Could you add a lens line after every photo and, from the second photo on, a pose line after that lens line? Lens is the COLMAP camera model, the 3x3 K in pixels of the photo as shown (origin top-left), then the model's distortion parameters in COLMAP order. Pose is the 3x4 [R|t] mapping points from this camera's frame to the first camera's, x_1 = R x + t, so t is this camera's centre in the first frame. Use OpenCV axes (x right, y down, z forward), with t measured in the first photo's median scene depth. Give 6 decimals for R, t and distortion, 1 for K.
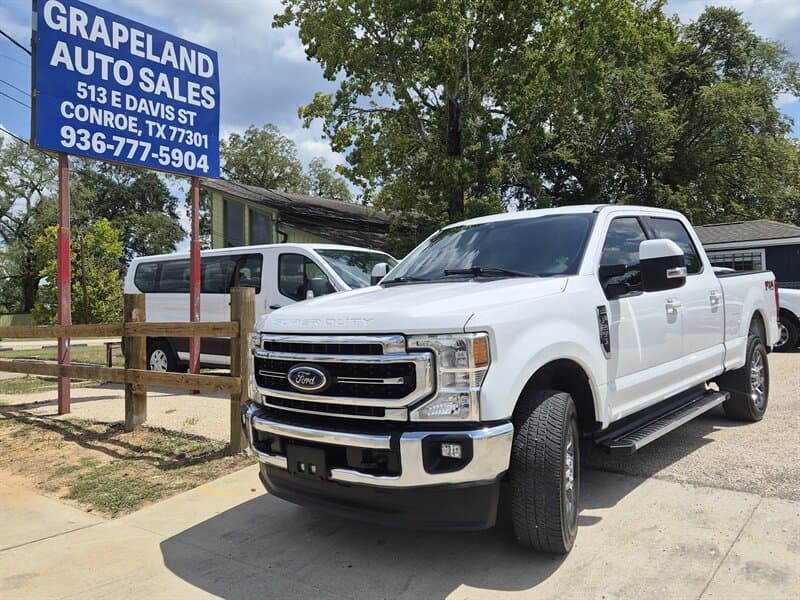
lens RADIAL K [[770.3, 0, 424.9], [0, 770.3, 276.2], [0, 0, 1]] dist [0.005512, 0.001918]
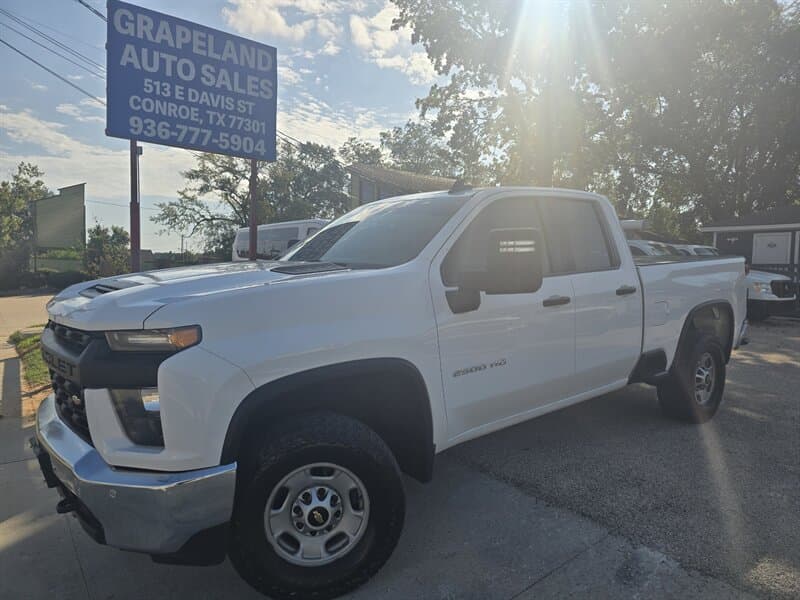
lens RADIAL K [[610.7, 0, 391.4], [0, 610.7, 301.6], [0, 0, 1]] dist [0.008814, -0.005465]
pose [[0.956614, 0.053111, -0.286478, 0.192583], [-0.025245, 0.994657, 0.100104, -0.011506], [0.290264, -0.088529, 0.952843, 0.162335]]
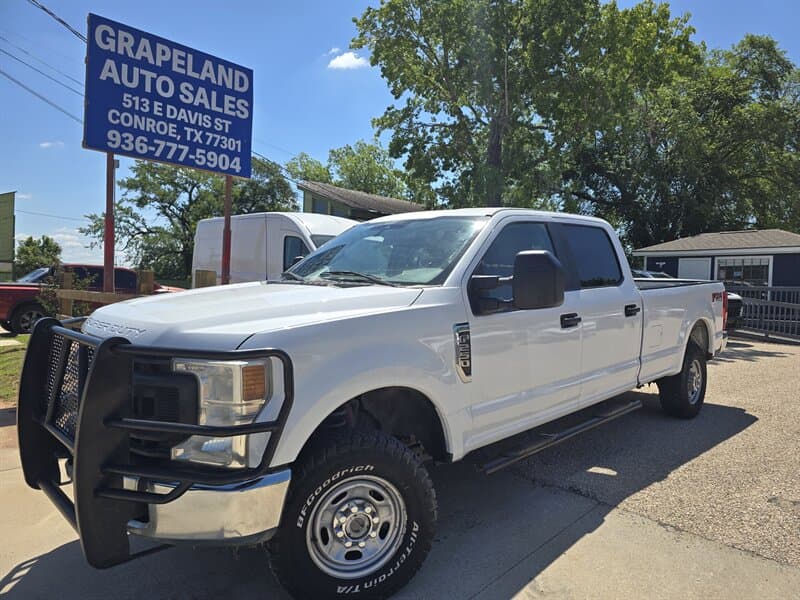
lens RADIAL K [[616.5, 0, 414.8], [0, 616.5, 297.7], [0, 0, 1]] dist [-0.003566, -0.001270]
pose [[0.986745, 0.053321, -0.153267, 0.152692], [-0.044822, 0.997287, 0.058383, -0.009171], [0.155964, -0.050740, 0.986459, 0.096259]]
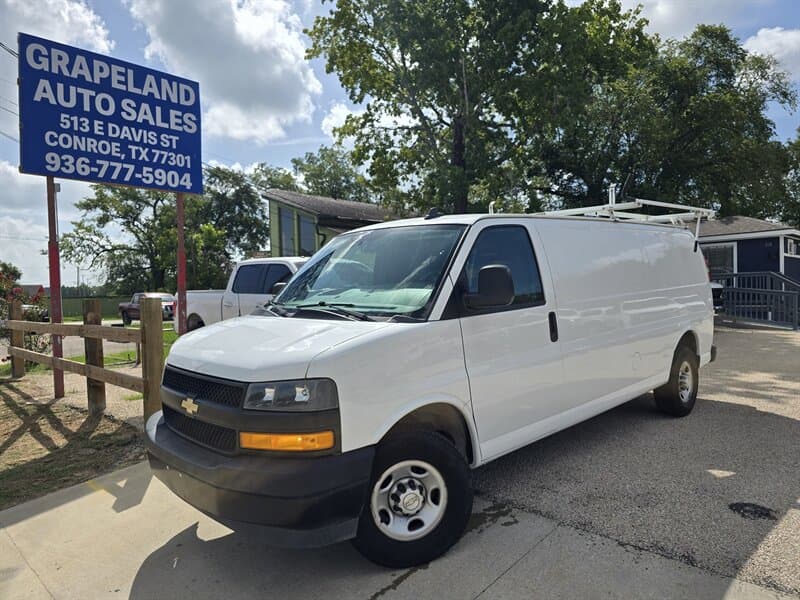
lens RADIAL K [[616.3, 0, 420.1], [0, 616.3, 299.8], [0, 0, 1]] dist [0.011004, -0.027711]
pose [[0.993871, -0.003190, -0.110500, 0.173872], [0.009918, 0.998125, 0.060396, -0.022275], [0.110100, -0.061122, 0.992039, 0.115988]]
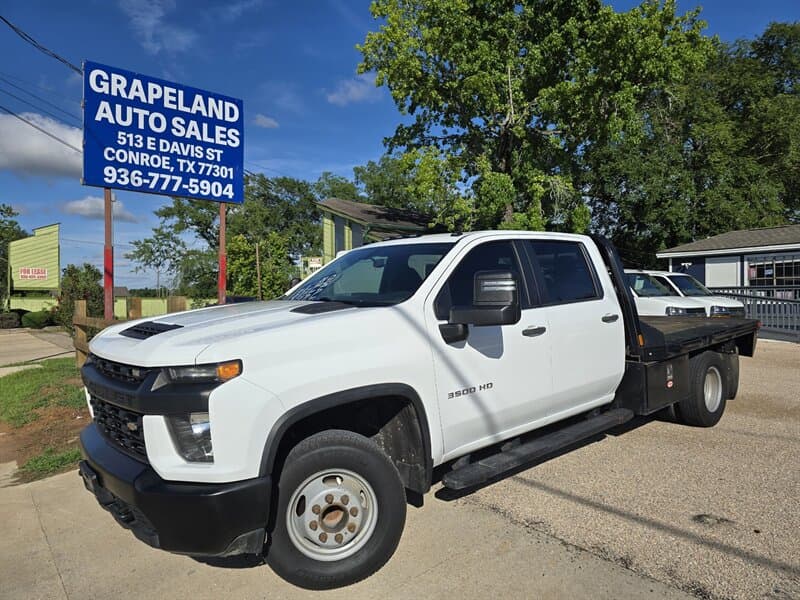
lens RADIAL K [[616.1, 0, 395.6], [0, 616.1, 287.7], [0, 0, 1]] dist [0.009510, 0.000551]
pose [[0.967238, 0.008299, -0.253737, 0.245324], [-0.001239, 0.999608, 0.027972, -0.018872], [0.253869, -0.026742, 0.966869, 0.101922]]
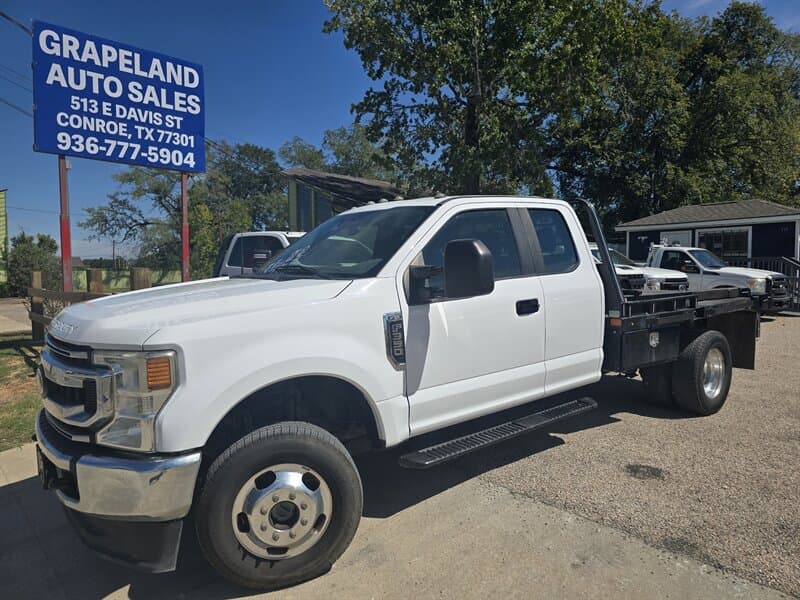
lens RADIAL K [[620.5, 0, 414.8], [0, 620.5, 303.7], [0, 0, 1]] dist [0.008519, -0.023080]
pose [[0.984987, 0.025146, -0.170787, 0.254511], [-0.008213, 0.995040, 0.099139, -0.021047], [0.172433, -0.096248, 0.980308, 0.077102]]
